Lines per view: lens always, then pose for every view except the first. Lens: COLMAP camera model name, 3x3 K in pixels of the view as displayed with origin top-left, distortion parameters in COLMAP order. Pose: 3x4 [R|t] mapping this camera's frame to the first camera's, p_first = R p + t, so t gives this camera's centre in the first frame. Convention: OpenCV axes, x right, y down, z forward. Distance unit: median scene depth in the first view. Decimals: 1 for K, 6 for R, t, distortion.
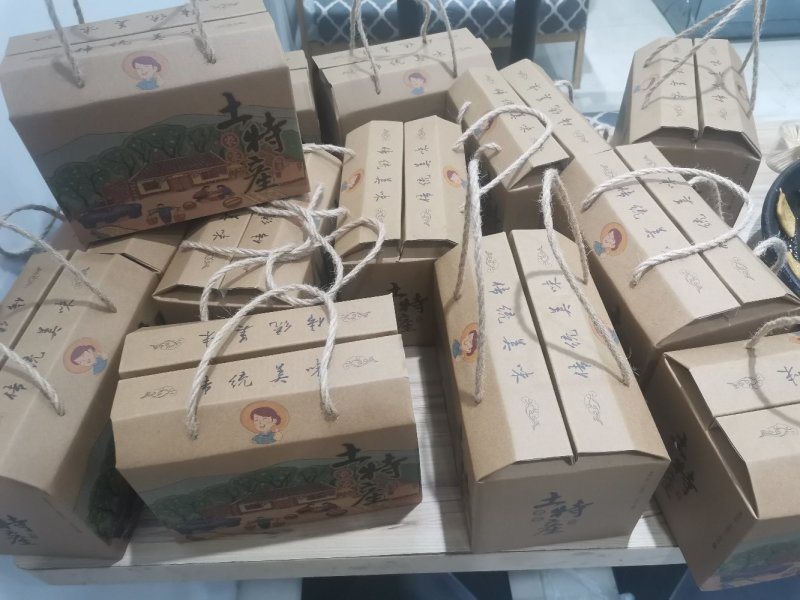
lens RADIAL K [[608.4, 0, 400.0], [0, 608.4, 300.0], [0, 0, 1]] dist [0.105173, -0.145107]
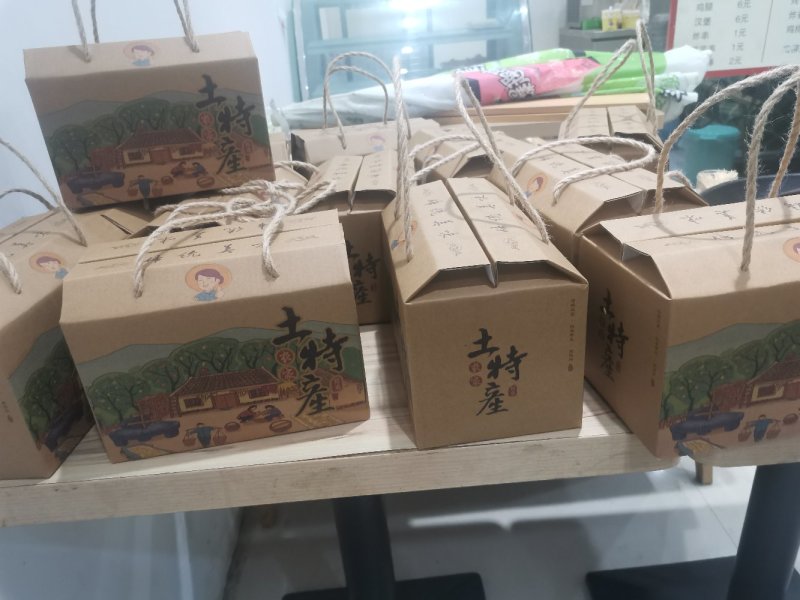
lens RADIAL K [[608.4, 0, 400.0], [0, 608.4, 300.0], [0, 0, 1]] dist [0.105173, -0.145107]
pose [[0.999645, -0.026562, -0.001894, 0.095650], [0.023904, 0.926415, -0.375745, 0.545356], [0.011735, 0.375566, 0.926721, 0.030511]]
